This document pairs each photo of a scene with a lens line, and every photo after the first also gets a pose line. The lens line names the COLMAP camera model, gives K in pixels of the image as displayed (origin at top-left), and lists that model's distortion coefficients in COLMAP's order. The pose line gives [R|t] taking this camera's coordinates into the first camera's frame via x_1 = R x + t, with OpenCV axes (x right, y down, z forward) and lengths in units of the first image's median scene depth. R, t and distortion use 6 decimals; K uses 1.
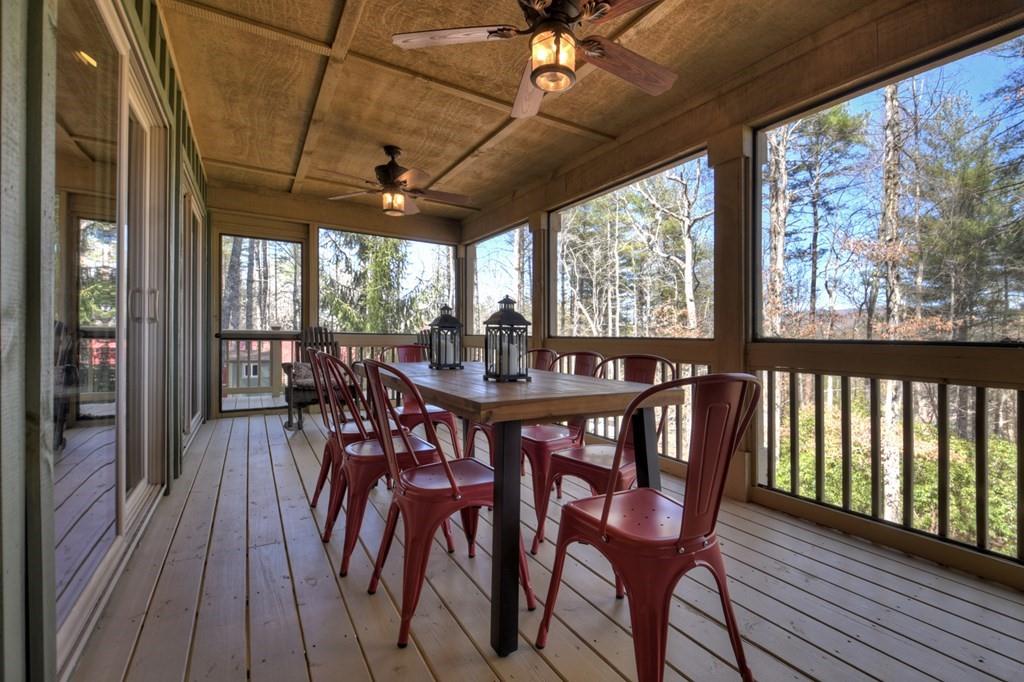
lens RADIAL K [[463.7, 0, 512.0], [0, 463.7, 341.0], [0, 0, 1]] dist [0.029830, -0.010076]
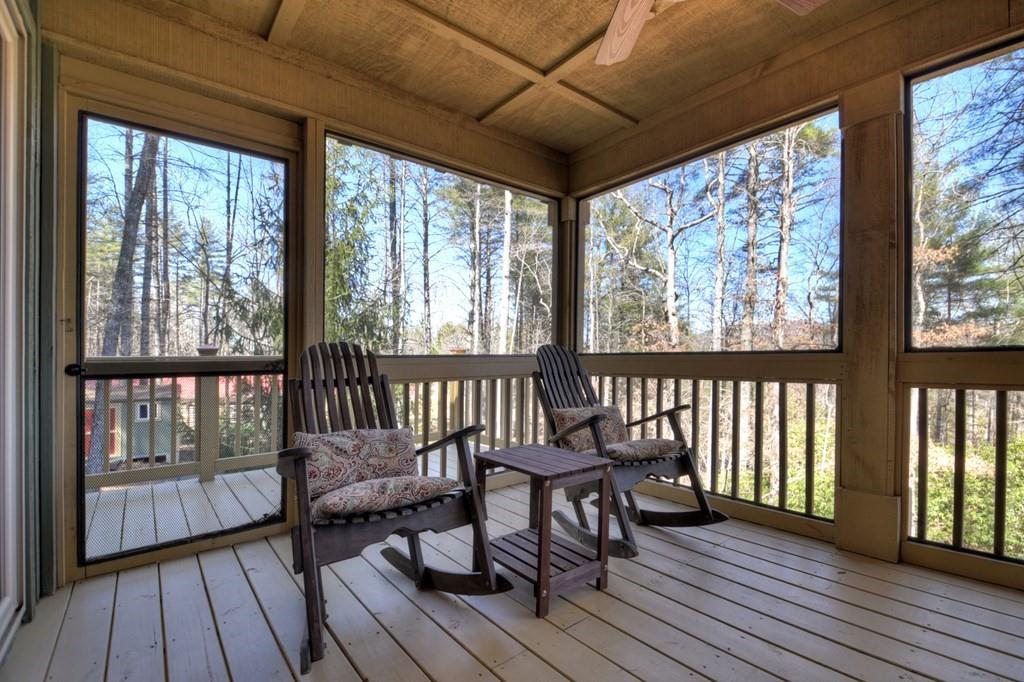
lens RADIAL K [[455.7, 0, 536.0], [0, 455.7, 344.0], [0, 0, 1]] dist [0.001963, -0.008729]
pose [[0.979514, -0.023893, 0.199953, -0.147248], [0.031481, 0.998896, -0.034856, -0.003758], [-0.198900, 0.040437, 0.979185, 0.251706]]
